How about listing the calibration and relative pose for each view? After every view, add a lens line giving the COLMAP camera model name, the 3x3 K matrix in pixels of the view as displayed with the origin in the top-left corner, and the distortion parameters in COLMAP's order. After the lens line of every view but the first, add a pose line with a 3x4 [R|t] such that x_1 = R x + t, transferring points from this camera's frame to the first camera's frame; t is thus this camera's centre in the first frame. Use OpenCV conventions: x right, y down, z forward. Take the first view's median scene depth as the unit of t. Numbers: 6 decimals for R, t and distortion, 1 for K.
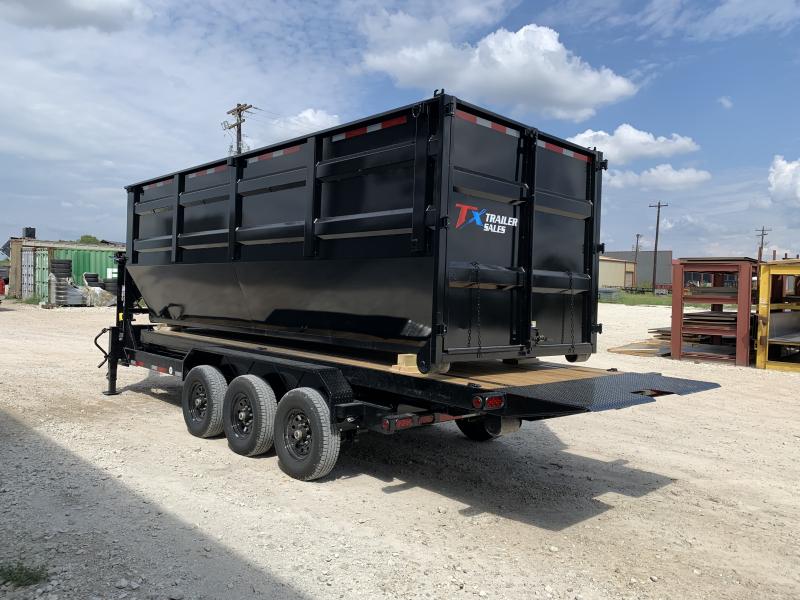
lens RADIAL K [[609.0, 0, 400.0], [0, 609.0, 300.0], [0, 0, 1]] dist [0.027023, -0.010578]
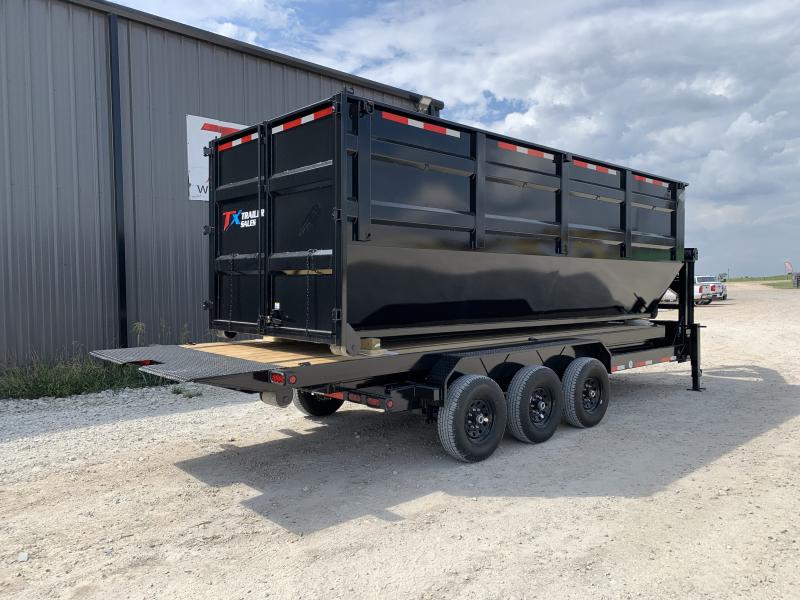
lens RADIAL K [[609.0, 0, 400.0], [0, 609.0, 300.0], [0, 0, 1]] dist [0.027023, -0.010578]
pose [[-0.018472, -0.004353, -0.999820, 1.296769], [-0.012999, 0.999907, -0.004113, 0.032669], [0.999745, 0.012921, -0.018526, 1.275215]]
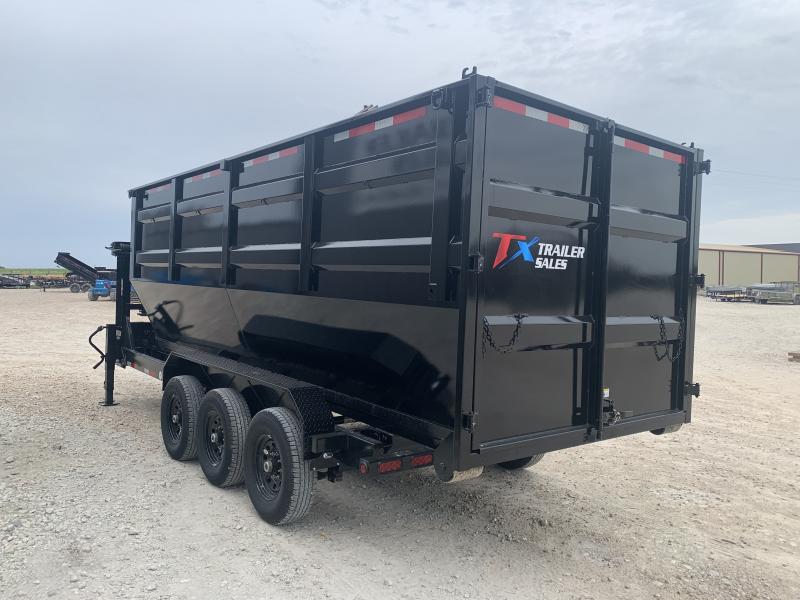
lens RADIAL K [[626.2, 0, 400.0], [0, 626.2, 300.0], [0, 0, 1]] dist [0.000331, -0.005855]
pose [[0.995776, 0.007891, -0.091477, 0.045899], [-0.006526, 0.999863, 0.015212, -0.082159], [0.091584, -0.014551, 0.995691, 0.252376]]
